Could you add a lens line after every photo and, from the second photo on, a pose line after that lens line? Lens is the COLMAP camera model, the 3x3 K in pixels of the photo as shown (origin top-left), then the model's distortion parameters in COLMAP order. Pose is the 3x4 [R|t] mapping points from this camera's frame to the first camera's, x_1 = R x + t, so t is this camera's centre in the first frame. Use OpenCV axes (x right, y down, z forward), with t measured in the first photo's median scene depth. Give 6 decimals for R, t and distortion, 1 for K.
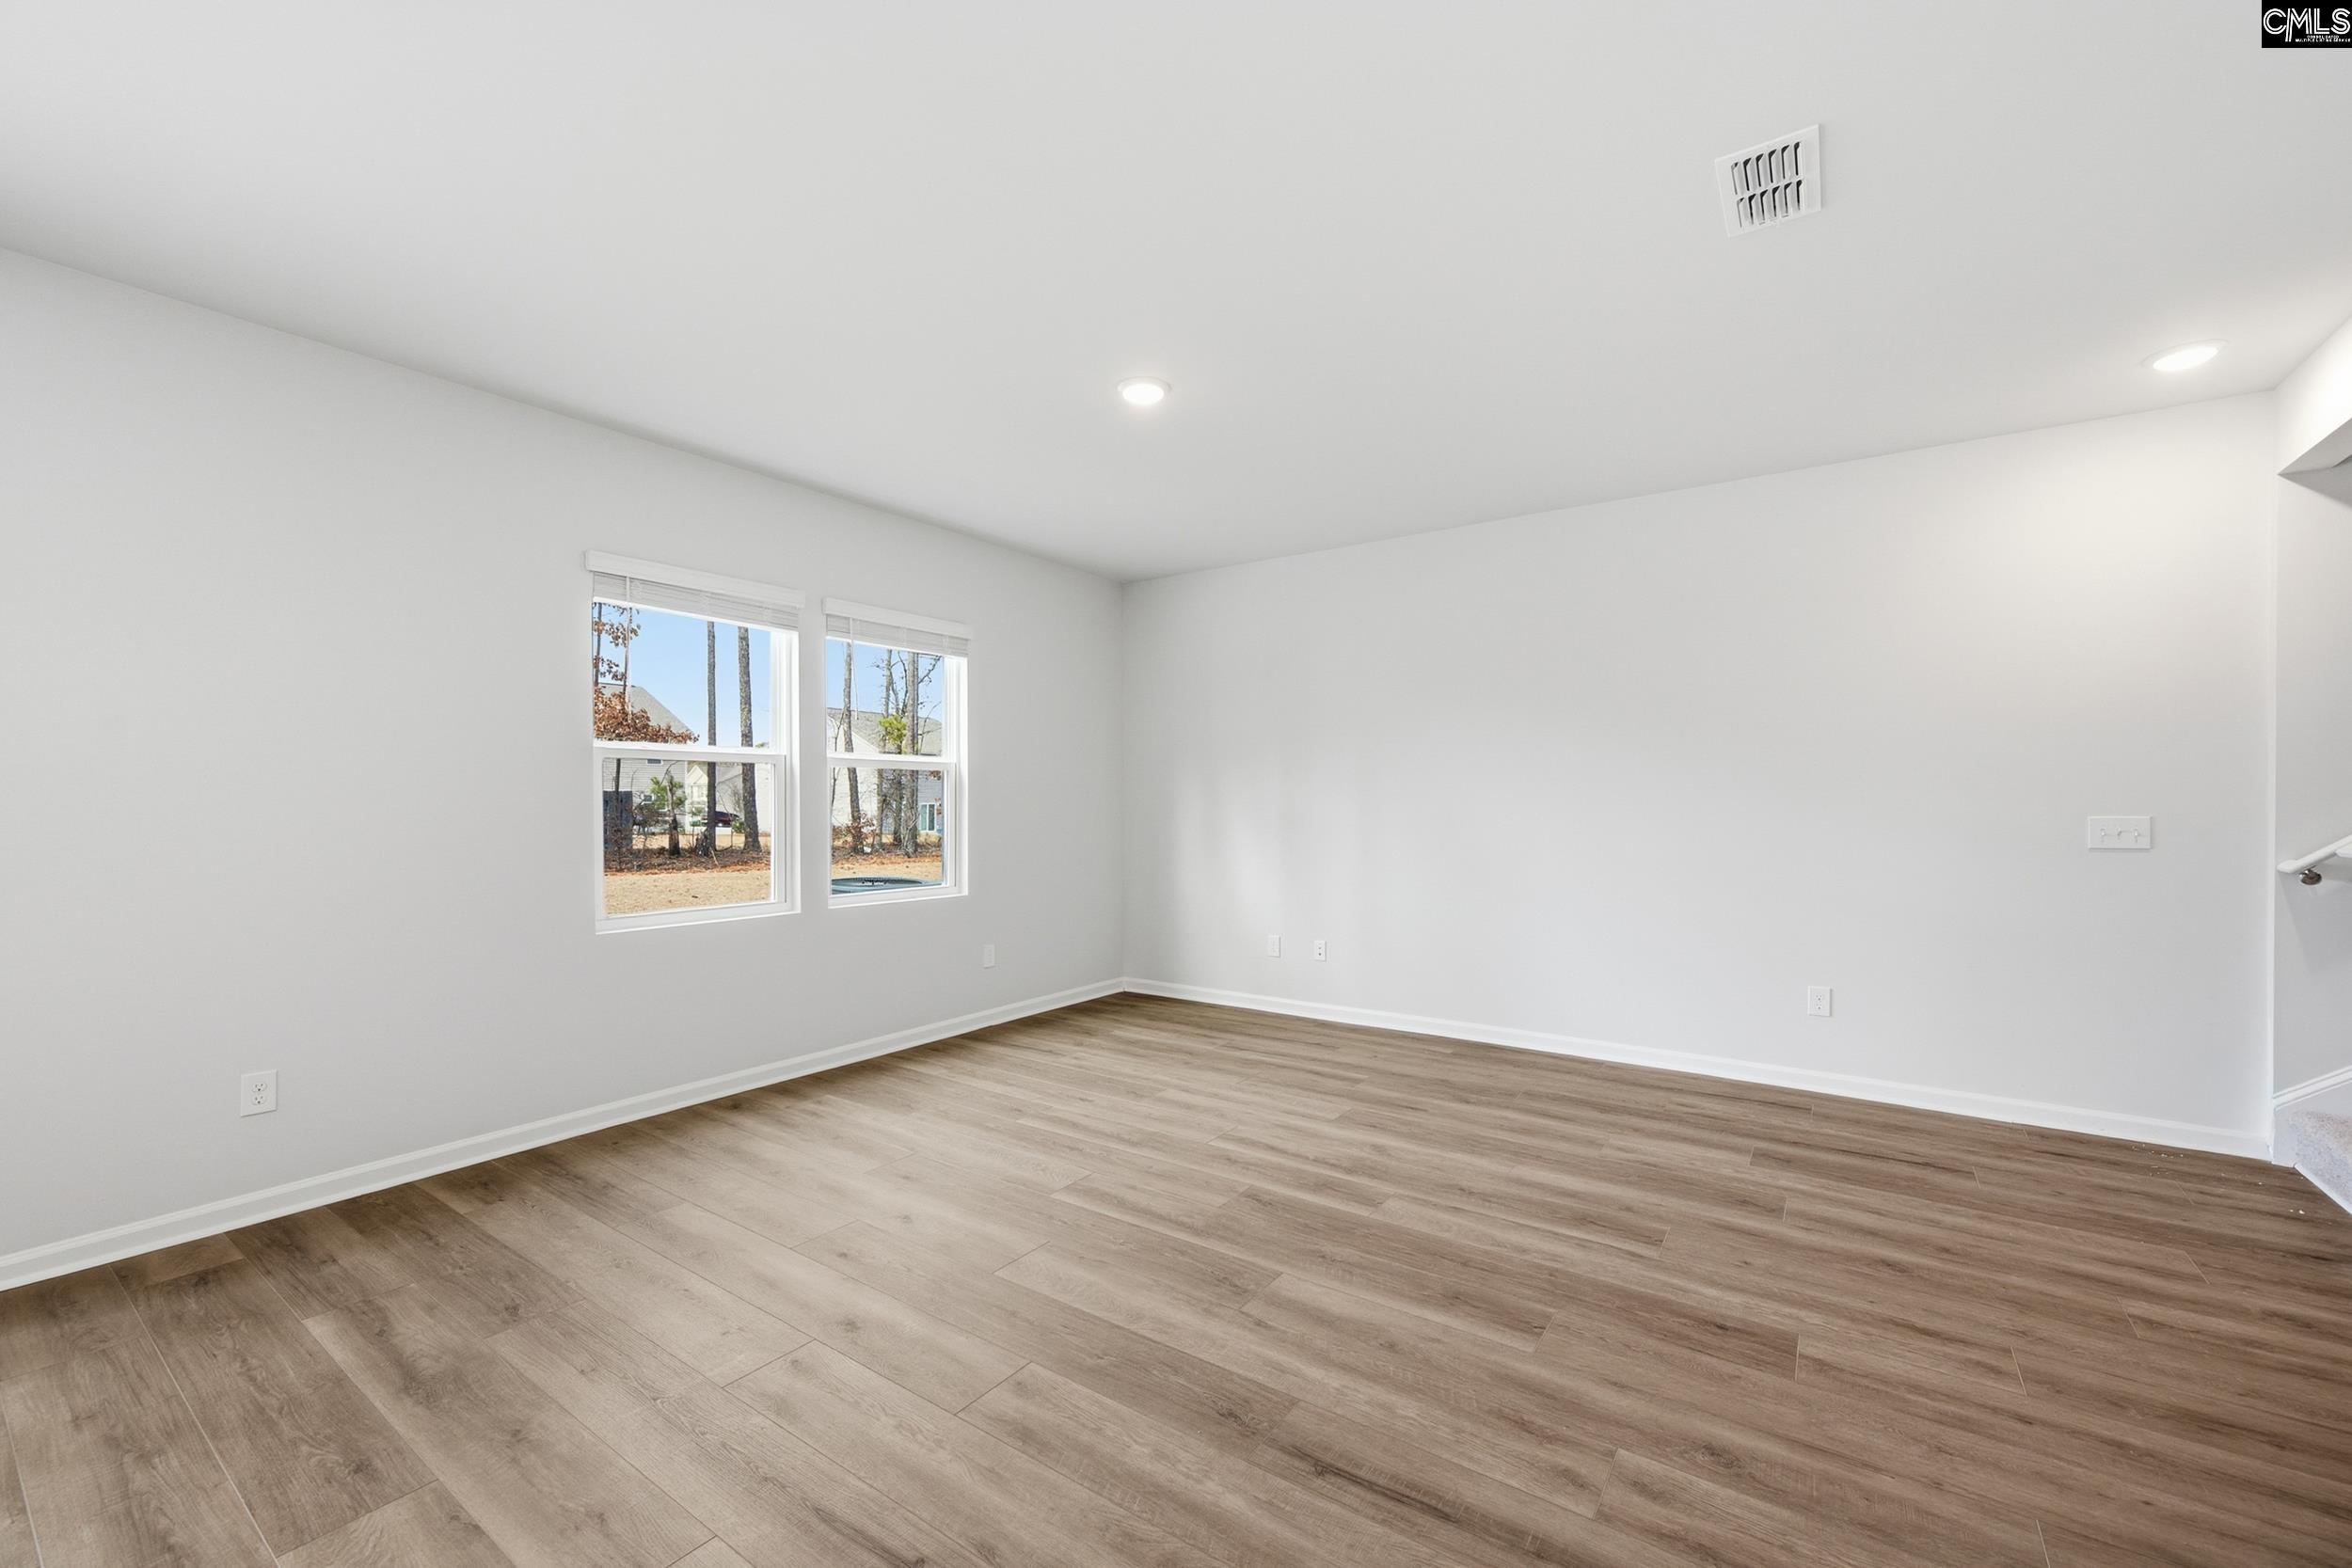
lens RADIAL K [[946.1, 0, 1174.1], [0, 946.1, 816.3], [0, 0, 1]] dist [0.001205, -0.000009]
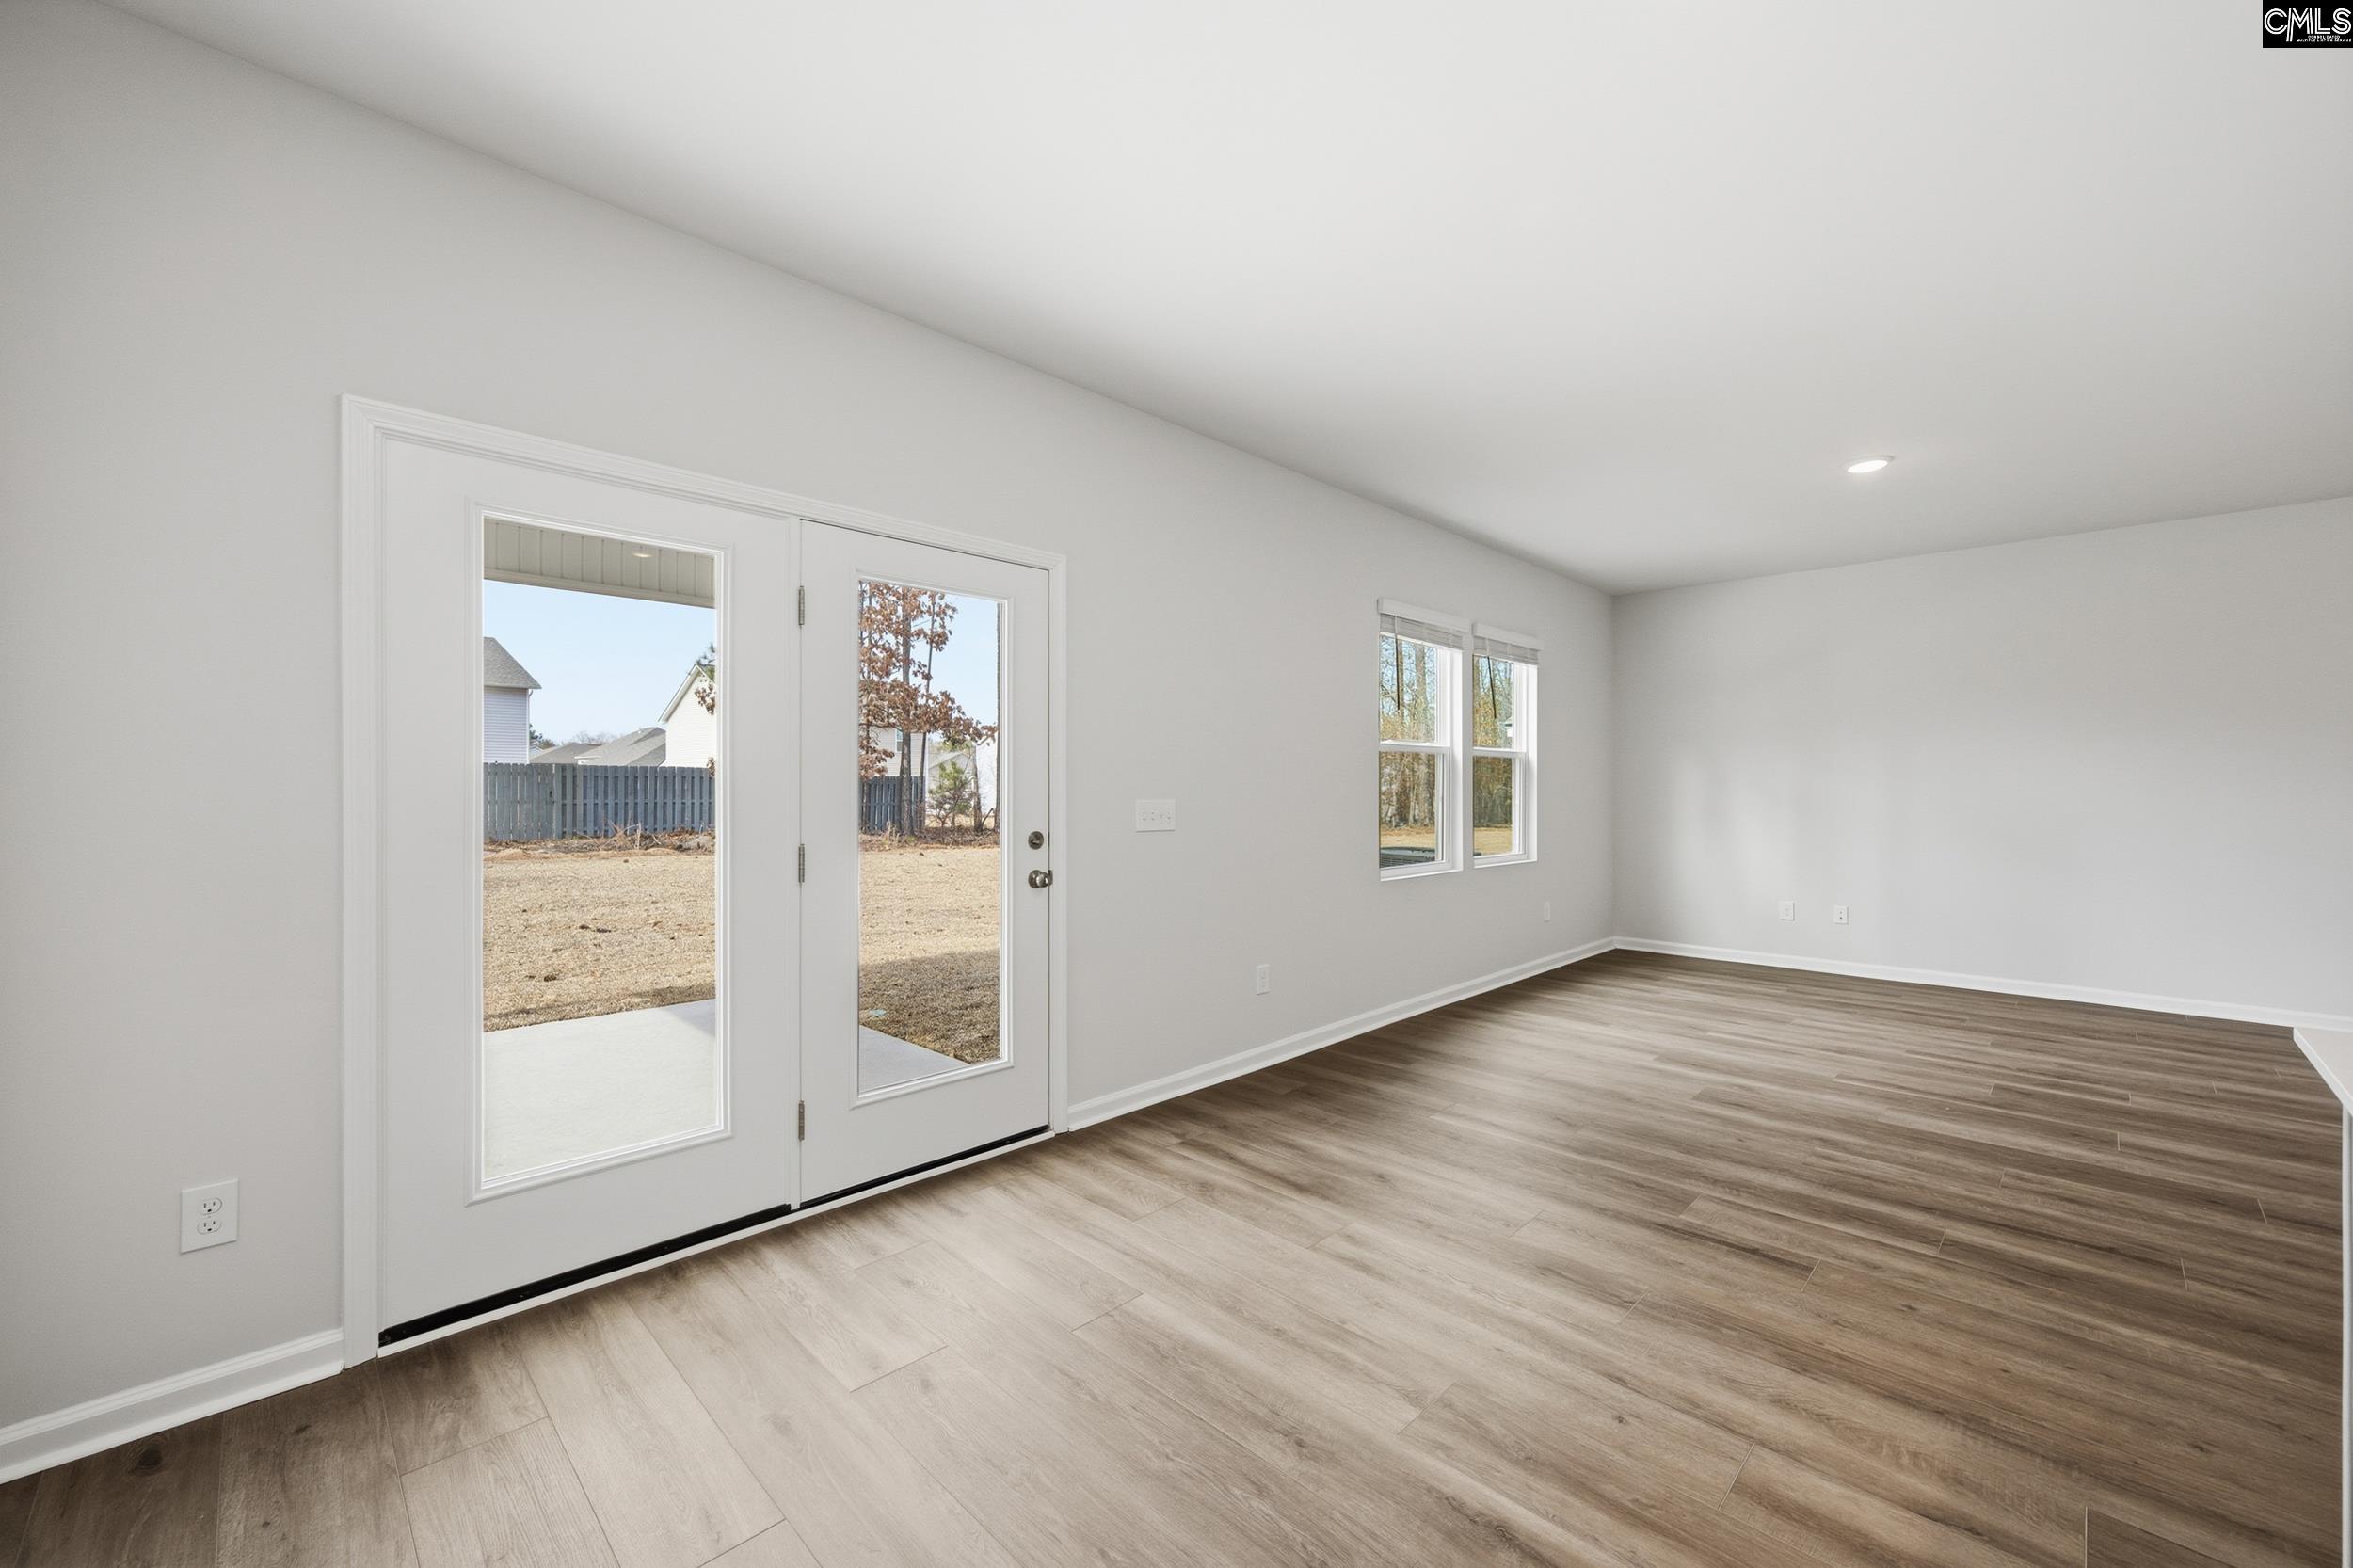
lens RADIAL K [[921.4, 0, 1178.1], [0, 921.4, 808.8], [0, 0, 1]] dist [0.000073, 0.000096]
pose [[0.986876, 0.008215, -0.161270, -0.570370], [-0.007018, 0.999943, 0.007987, 0.010939], [0.161327, -0.006750, 0.986878, -0.290173]]
